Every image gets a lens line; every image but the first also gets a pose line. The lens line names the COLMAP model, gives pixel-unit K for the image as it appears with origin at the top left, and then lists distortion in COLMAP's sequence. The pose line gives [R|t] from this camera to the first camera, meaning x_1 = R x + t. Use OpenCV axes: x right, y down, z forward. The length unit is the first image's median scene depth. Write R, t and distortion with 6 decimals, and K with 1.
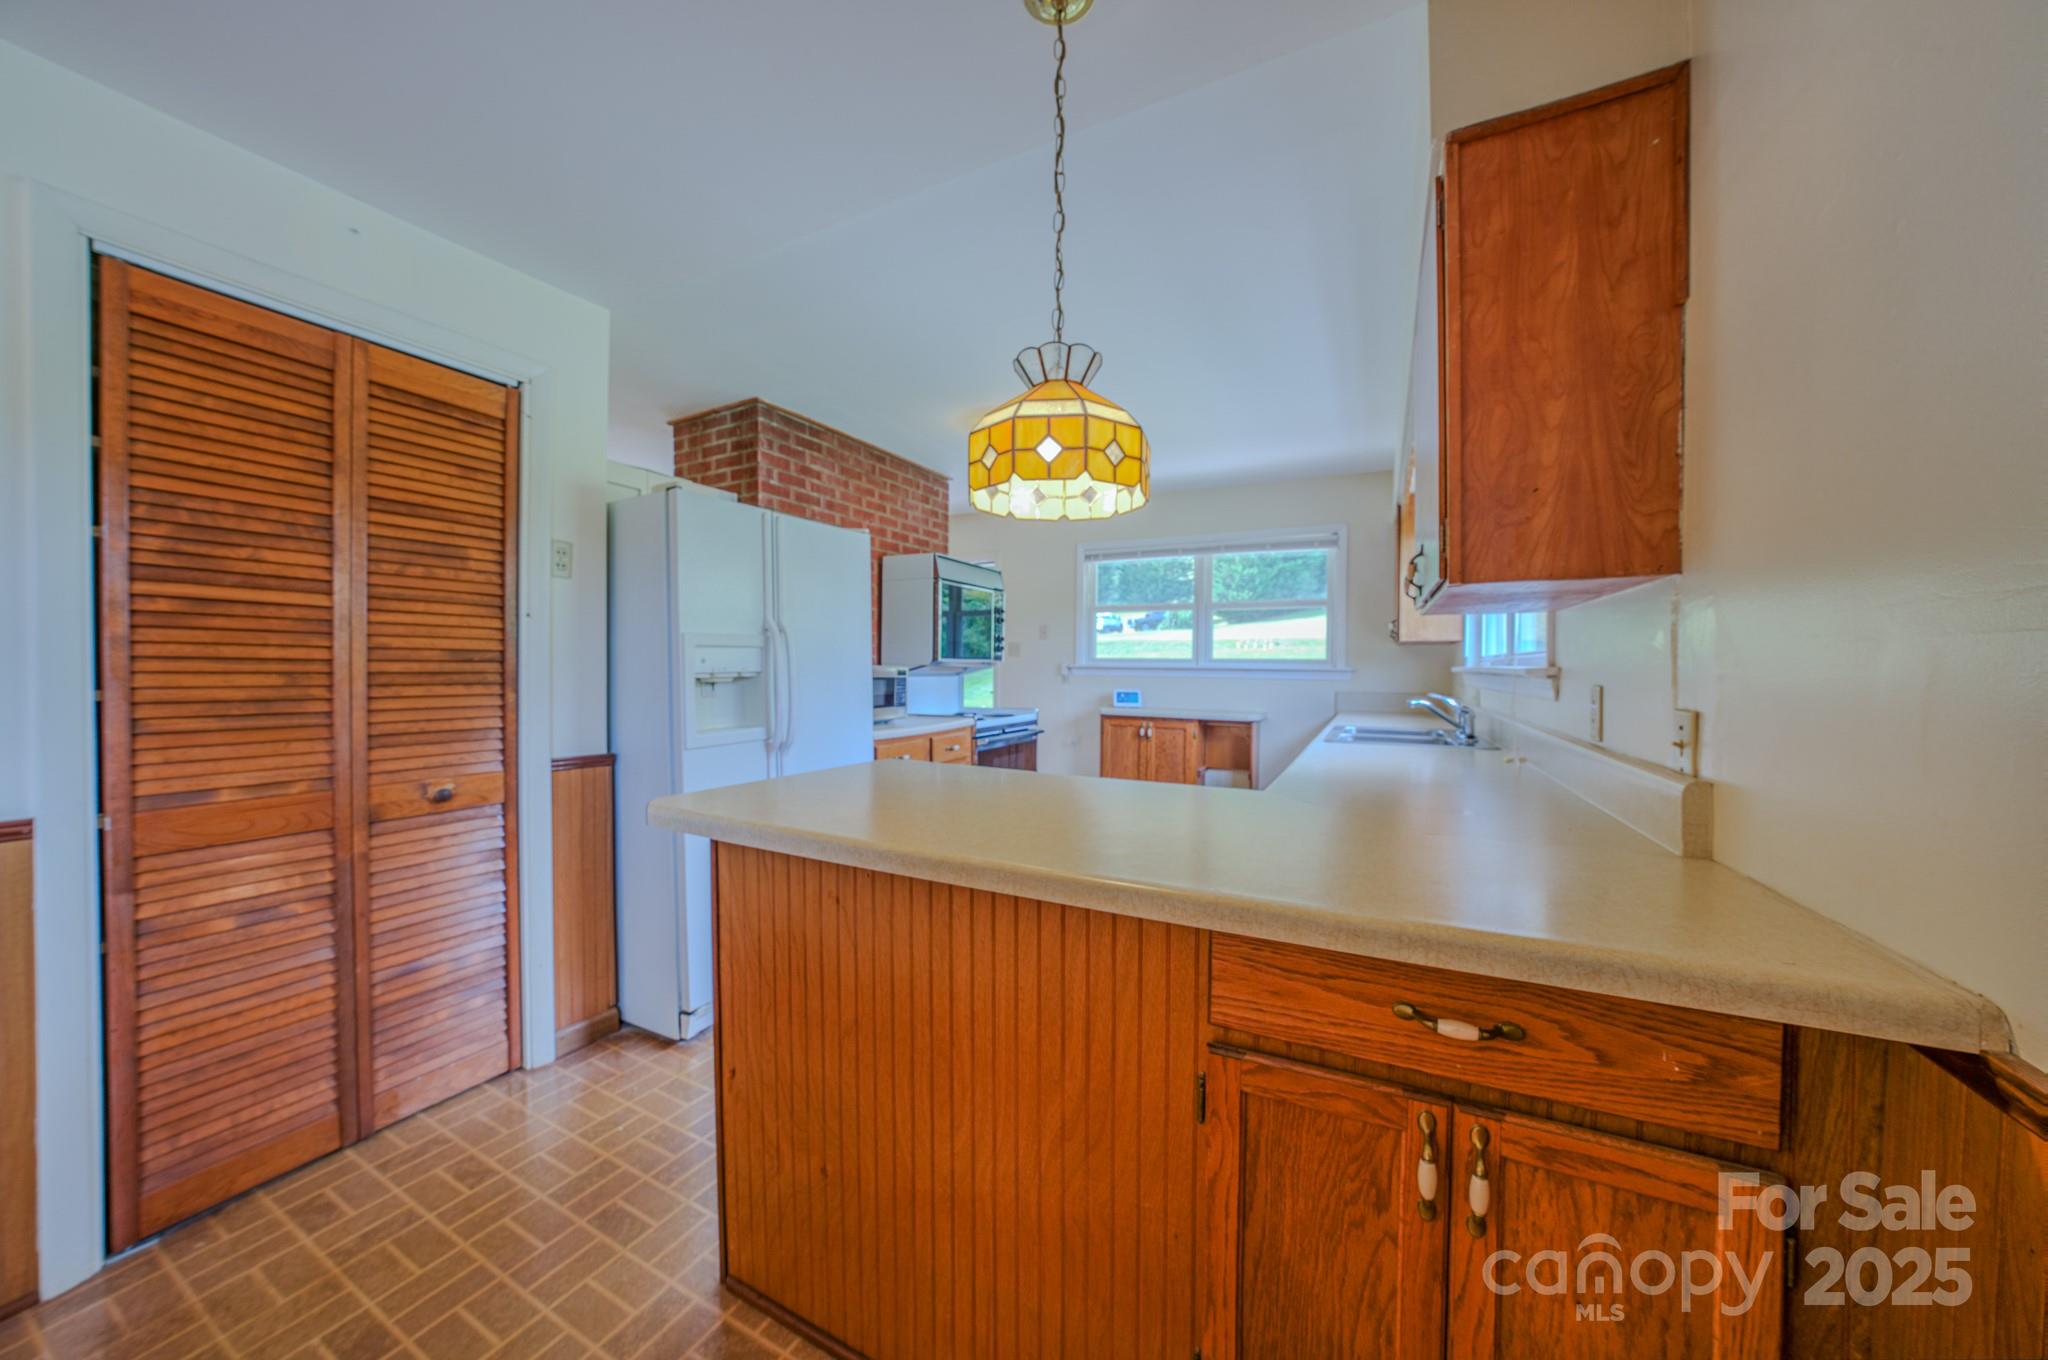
lens RADIAL K [[689.9, 0, 1027.9], [0, 689.9, 674.5], [0, 0, 1]] dist [-0.029133, 0.004785]
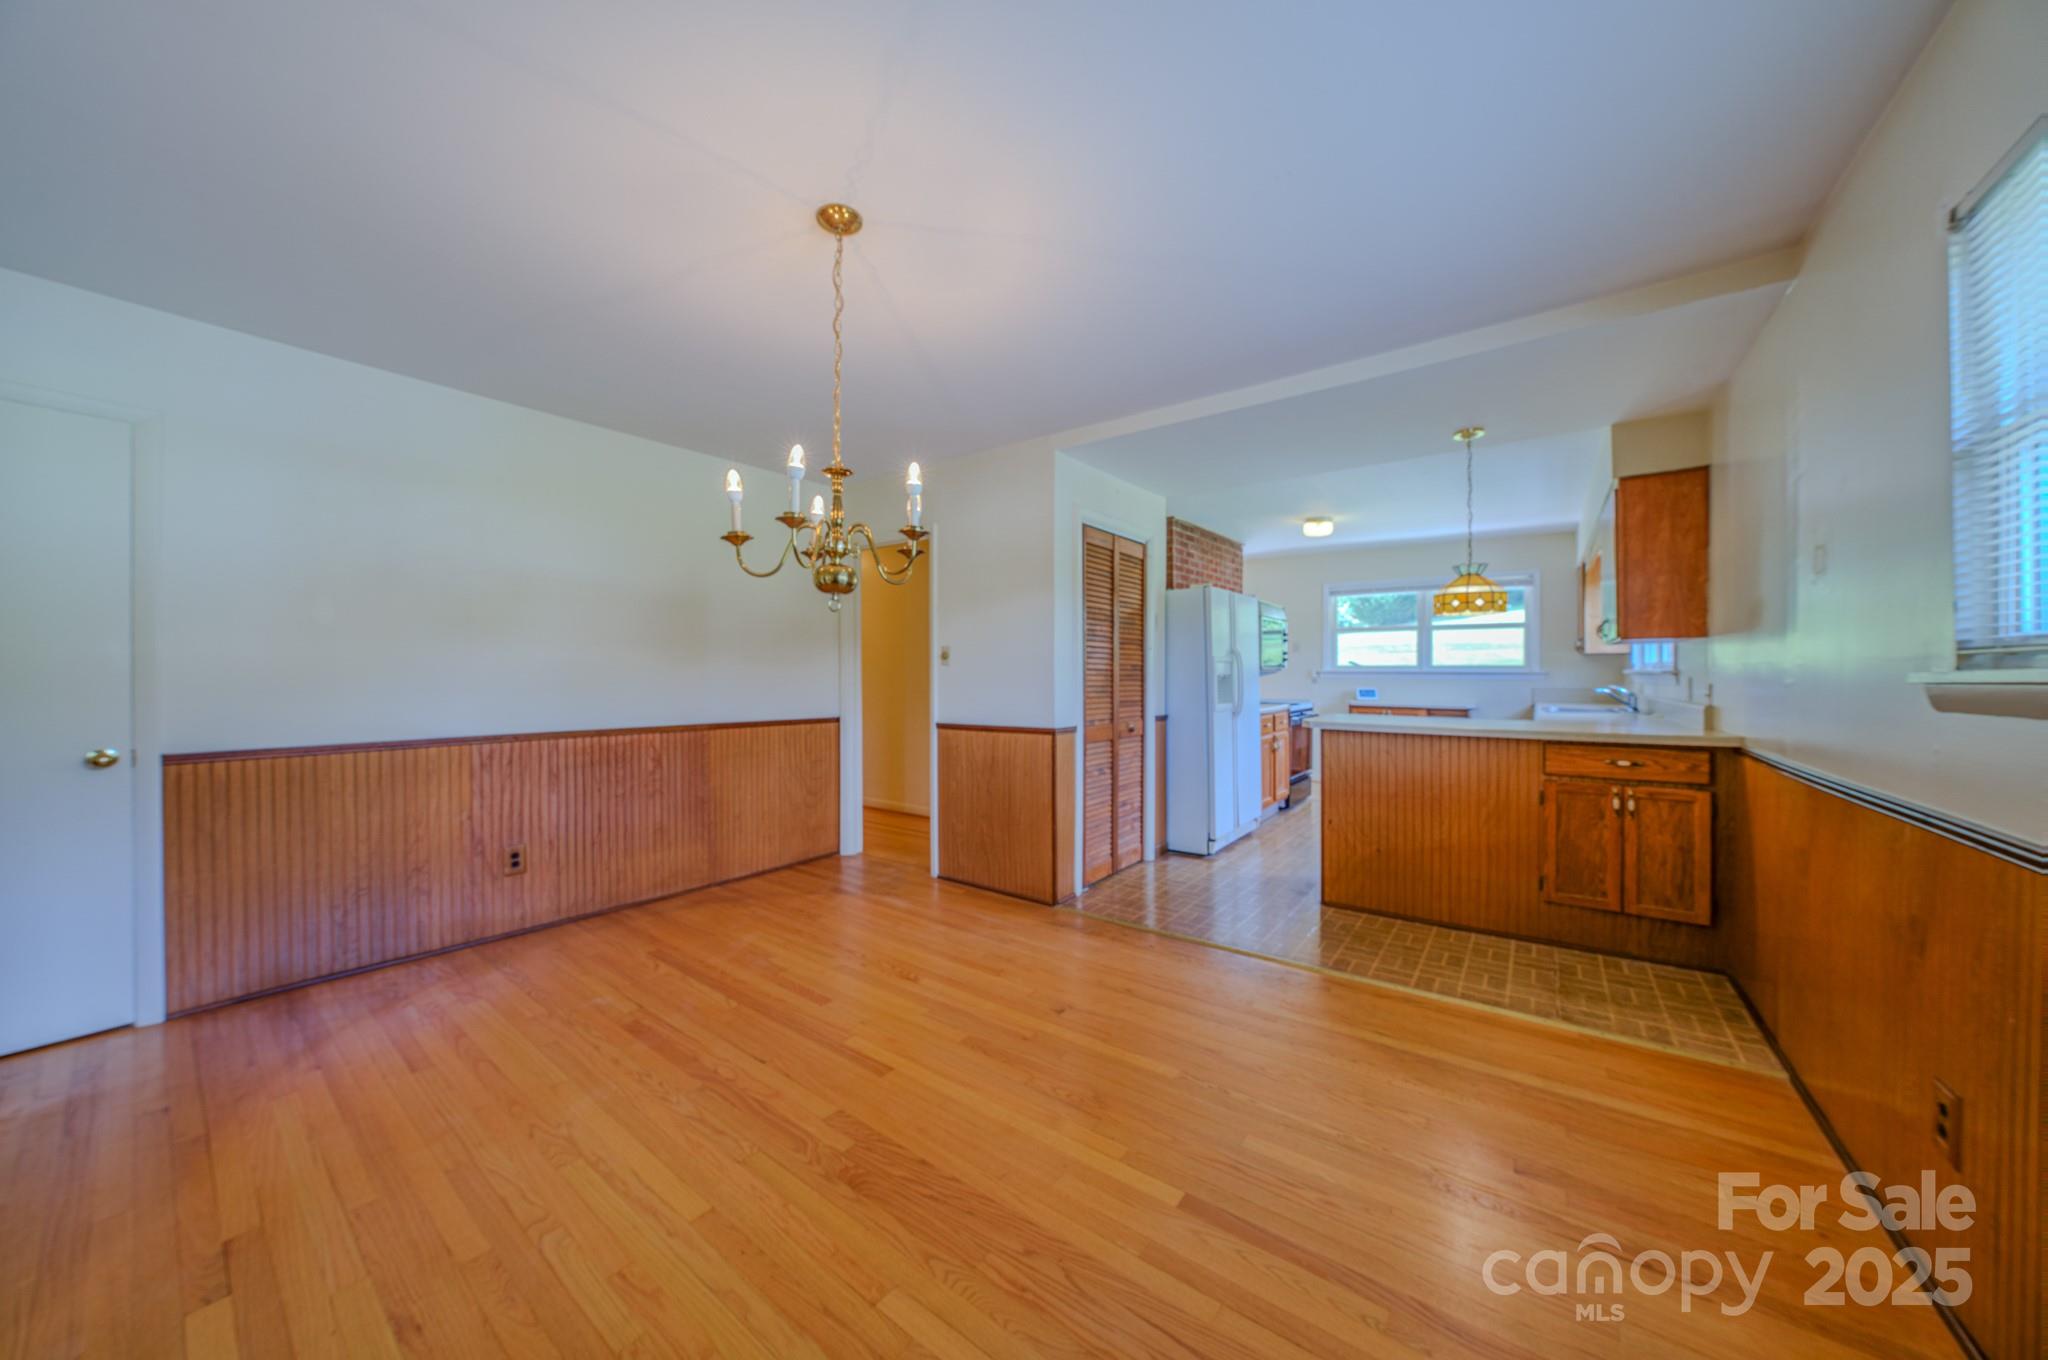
lens RADIAL K [[689.9, 0, 1027.9], [0, 689.9, 674.5], [0, 0, 1]] dist [-0.029133, 0.004785]
pose [[0.985704, -0.005389, -0.168399, -0.914006], [0.003772, 0.999944, -0.009922, 0.018432], [0.168443, 0.009145, 0.985669, -1.493730]]
